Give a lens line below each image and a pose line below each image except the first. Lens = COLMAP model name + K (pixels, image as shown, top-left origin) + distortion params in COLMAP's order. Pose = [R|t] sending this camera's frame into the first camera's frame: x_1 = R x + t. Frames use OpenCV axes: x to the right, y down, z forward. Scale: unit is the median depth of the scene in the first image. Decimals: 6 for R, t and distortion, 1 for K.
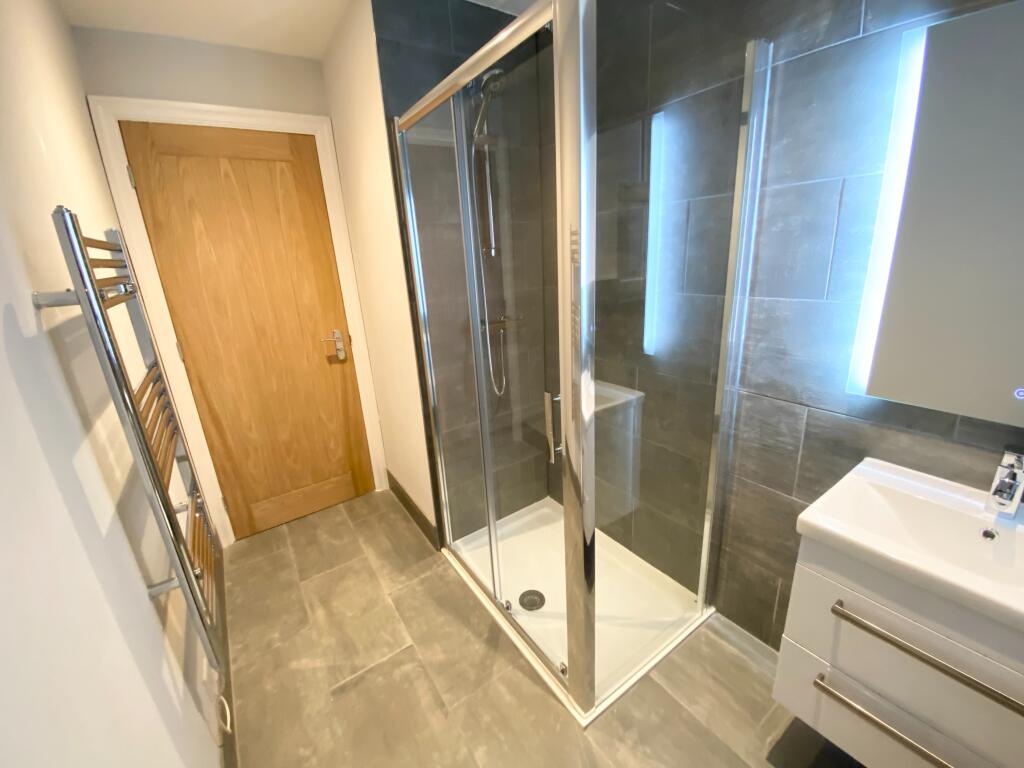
lens RADIAL K [[421.3, 0, 512.0], [0, 421.3, 384.0], [0, 0, 1]] dist [0.055443, -0.040466]
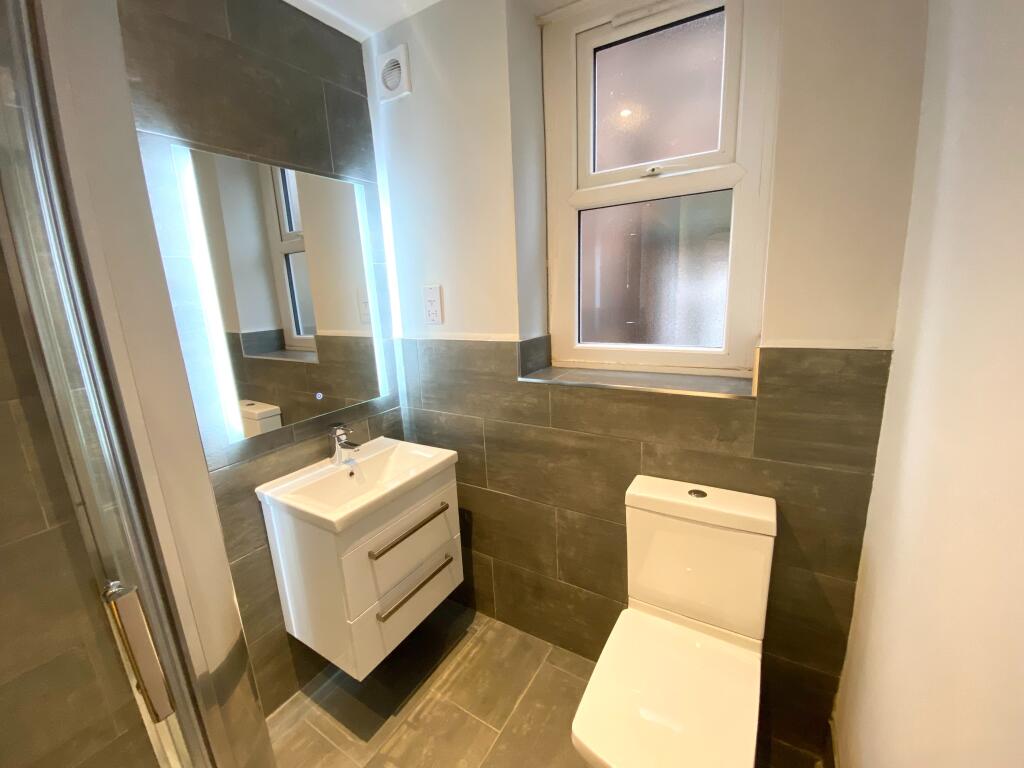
lens RADIAL K [[421.3, 0, 512.0], [0, 421.3, 384.0], [0, 0, 1]] dist [0.055443, -0.040466]
pose [[-0.409727, -0.127276, 0.903285, -0.530090], [0.342321, 0.896398, 0.281580, -0.190707], [-0.845541, 0.424584, -0.323709, 0.699447]]
